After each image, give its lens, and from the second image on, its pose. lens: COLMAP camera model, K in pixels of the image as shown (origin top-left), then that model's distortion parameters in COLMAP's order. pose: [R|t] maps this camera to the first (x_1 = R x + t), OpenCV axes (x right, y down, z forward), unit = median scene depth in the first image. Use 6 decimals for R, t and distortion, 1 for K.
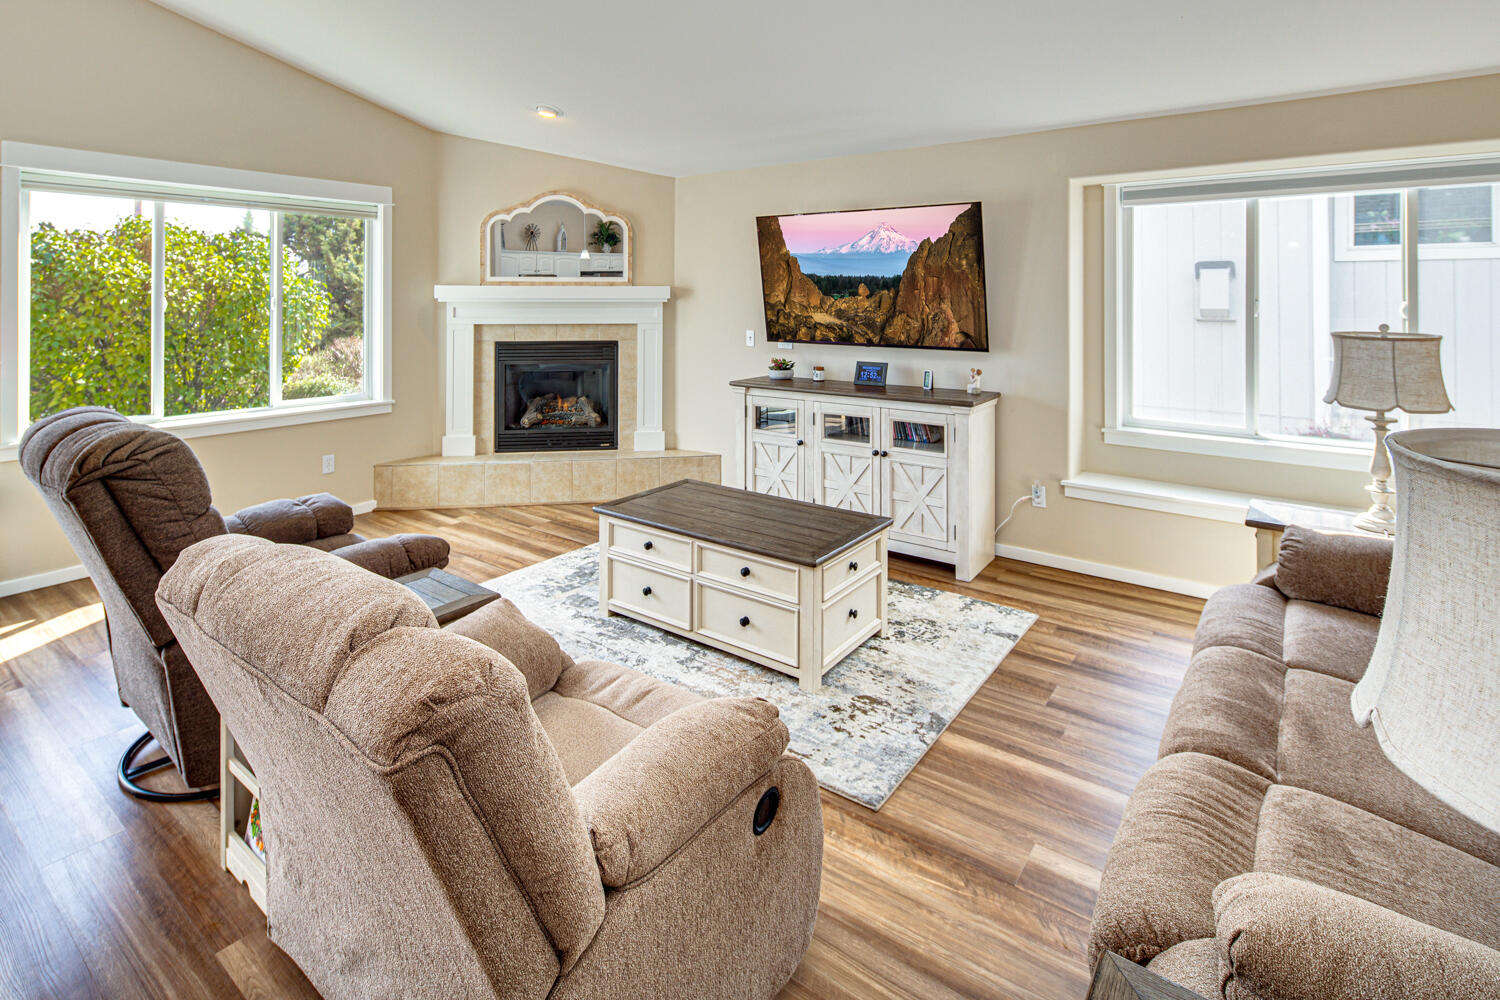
lens RADIAL K [[735.8, 0, 729.7], [0, 735.8, 292.9], [0, 0, 1]] dist [0.005253, -0.005387]
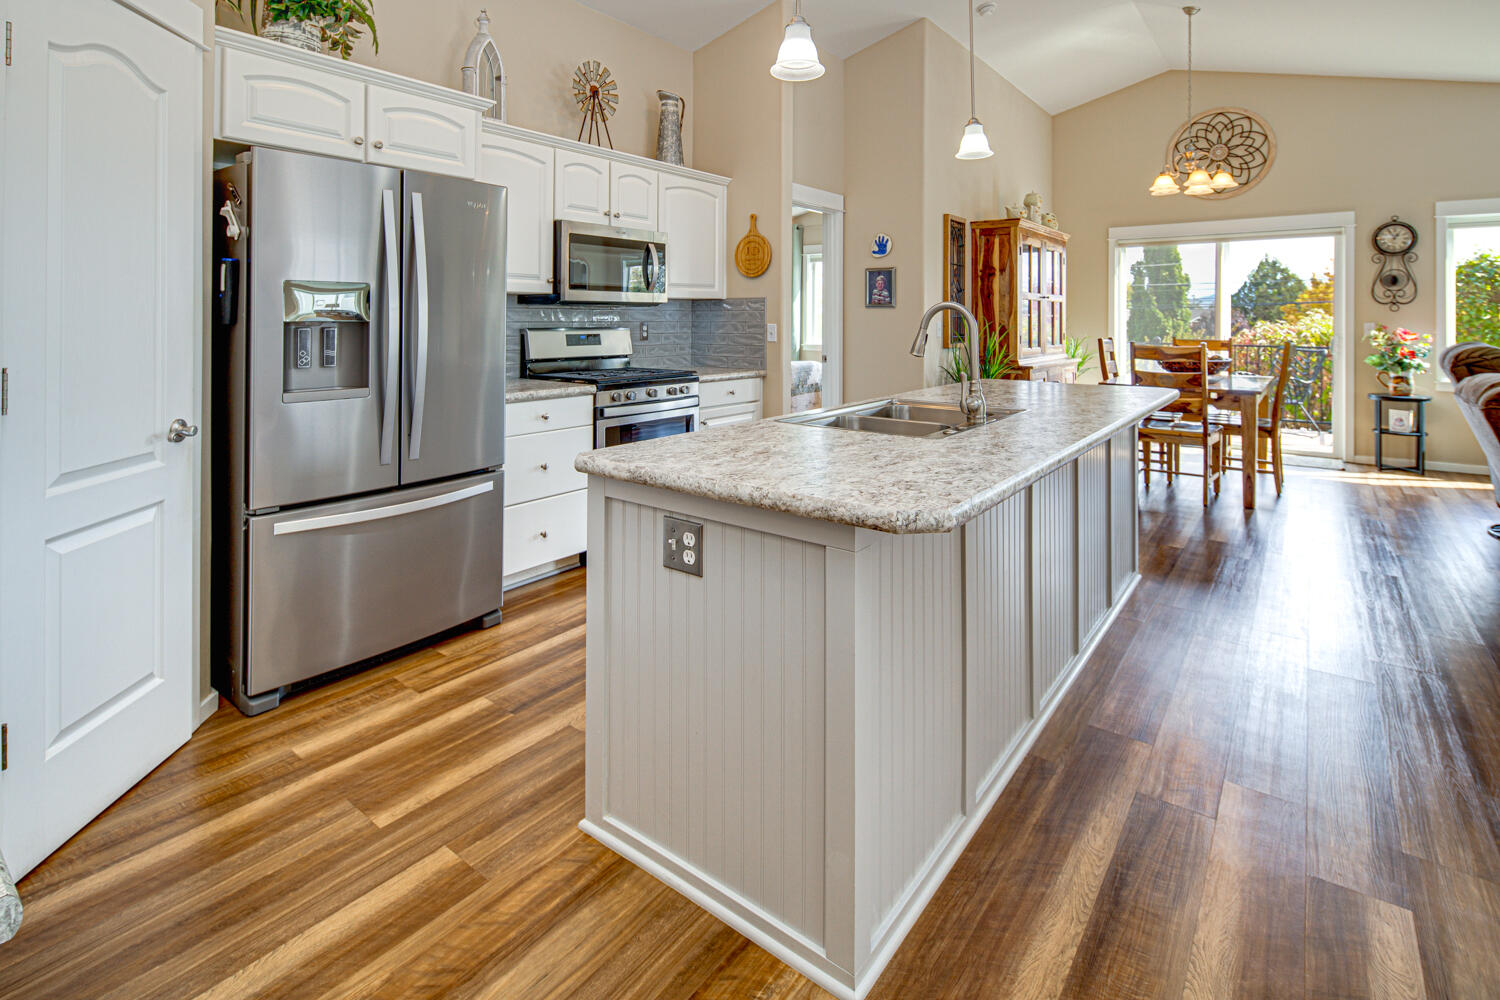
lens RADIAL K [[735.8, 0, 749.9], [0, 735.8, 311.0], [0, 0, 1]] dist [0.005253, -0.005387]
pose [[-0.006749, -0.008322, -0.999943, 0.510392], [0.001347, 0.999964, -0.008331, 0.039582], [0.999976, -0.001403, -0.006737, -0.407901]]
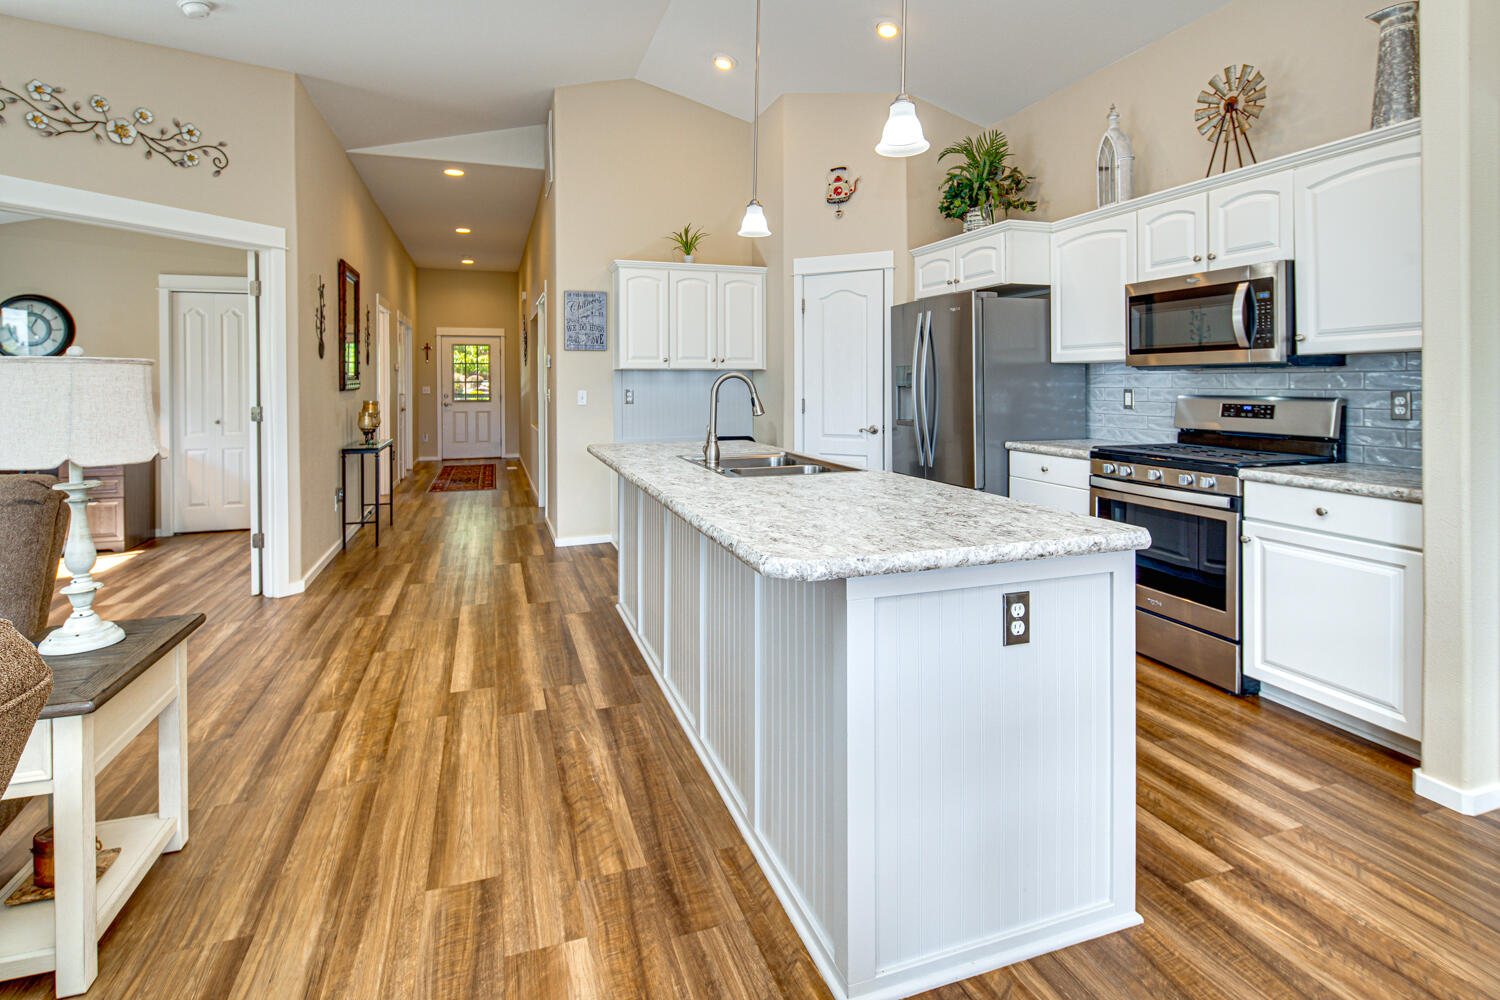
lens RADIAL K [[735.8, 0, 742.7], [0, 735.8, 393.0], [0, 0, 1]] dist [0.005253, -0.005387]
pose [[-0.826423, -0.003547, 0.563039, -0.333473], [0.003609, 0.999926, 0.011597, 0.039080], [-0.563039, 0.011616, -0.826349, 0.225061]]
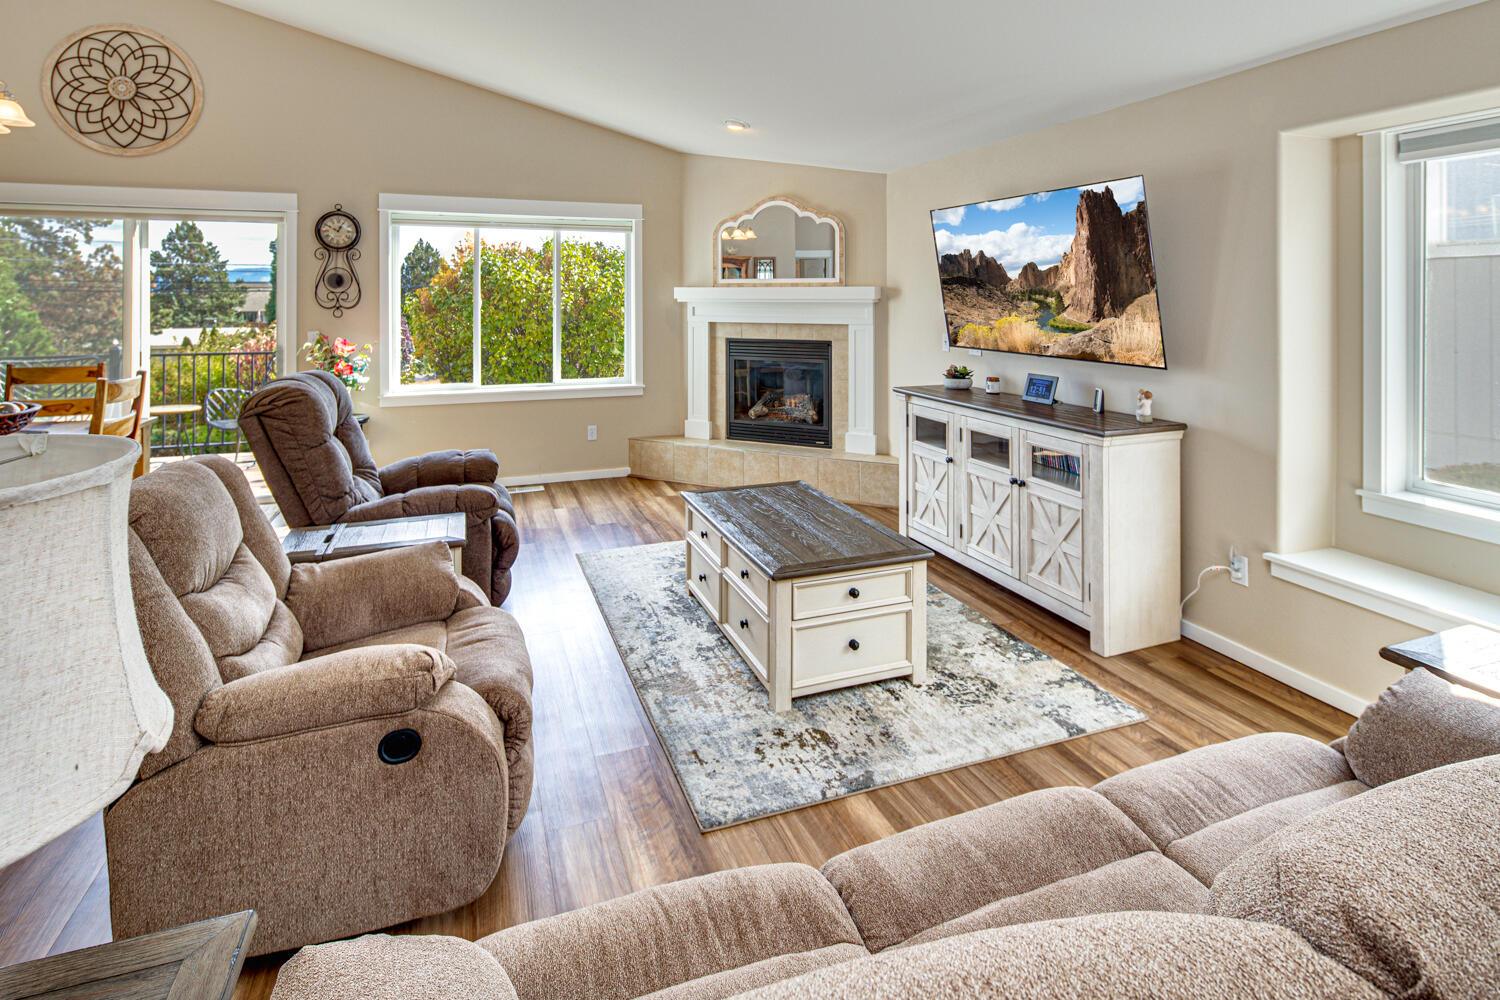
lens RADIAL K [[735.8, 0, 742.7], [0, 735.8, 296.1], [0, 0, 1]] dist [0.005253, -0.005387]
pose [[0.842740, -0.000646, -0.538320, 0.312843], [0.002755, 0.999991, 0.003113, -0.000223], [0.538314, -0.004107, 0.842735, 0.090371]]
